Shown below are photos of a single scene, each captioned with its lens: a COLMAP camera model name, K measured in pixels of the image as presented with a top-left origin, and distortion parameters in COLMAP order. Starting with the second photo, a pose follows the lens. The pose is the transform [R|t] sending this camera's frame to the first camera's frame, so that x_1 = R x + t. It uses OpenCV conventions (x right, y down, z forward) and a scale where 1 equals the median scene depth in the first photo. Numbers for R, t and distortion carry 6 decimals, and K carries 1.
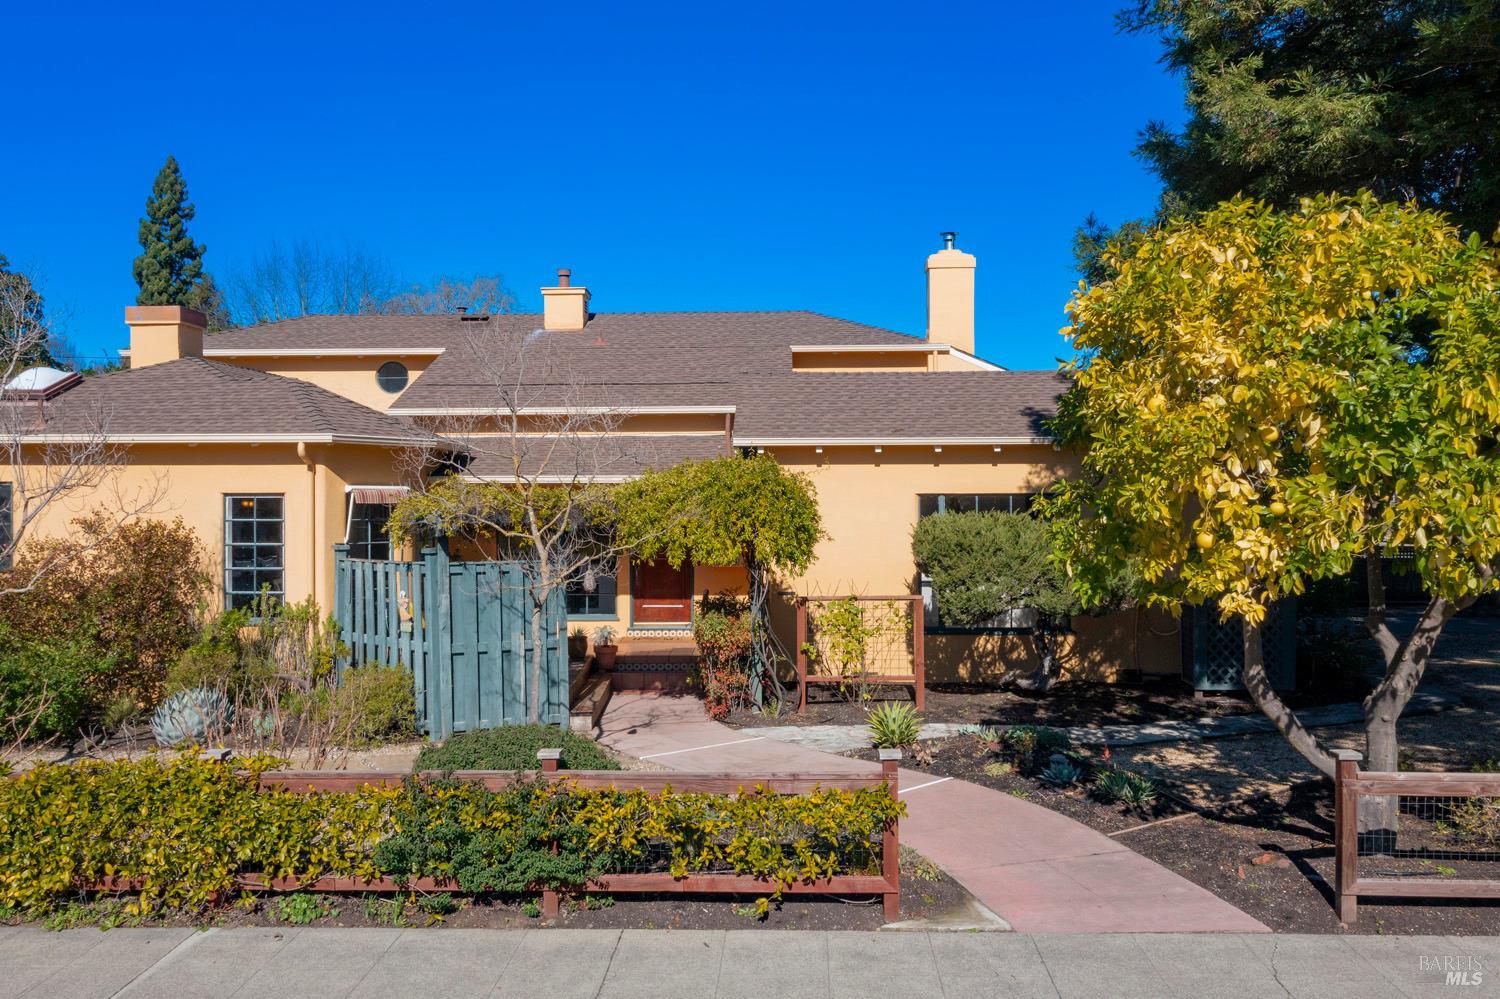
lens RADIAL K [[1199.8, 0, 749.9], [0, 1199.8, 509.1], [0, 0, 1]] dist [0.008758, 0.004782]
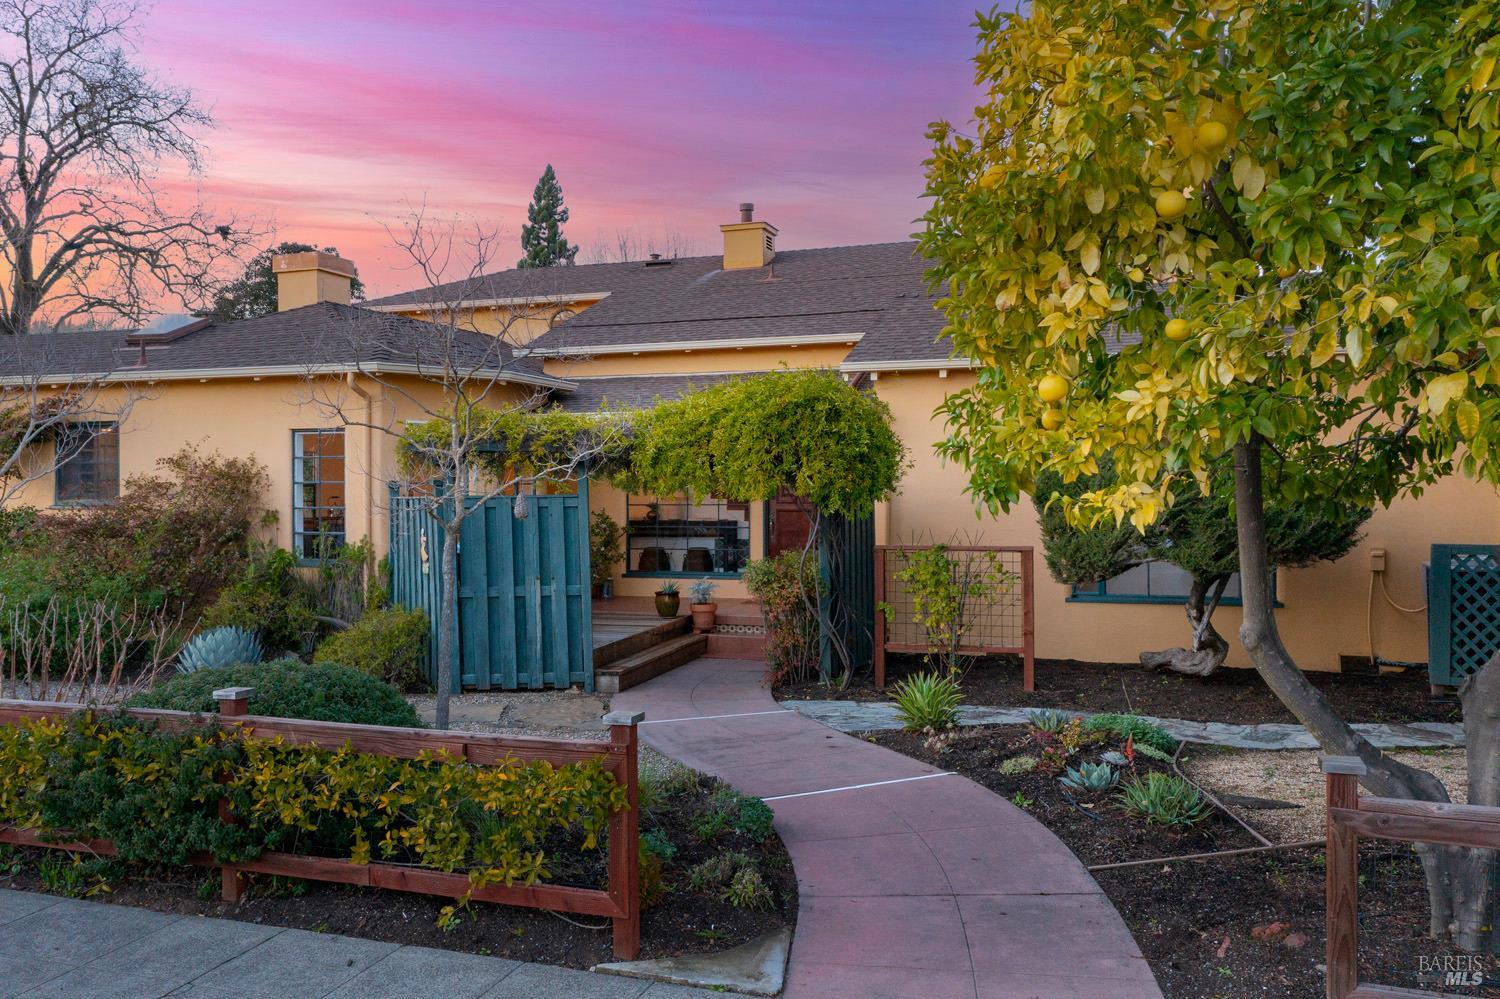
lens RADIAL K [[1206.9, 0, 750.0], [0, 1206.9, 499.5], [0, 0, 1]] dist [0.010259, 0.006483]
pose [[0.952600, 0.003456, -0.304206, 0.347936], [-0.002787, 0.999993, 0.002632, 0.066226], [0.304213, -0.001659, 0.952603, 0.313055]]
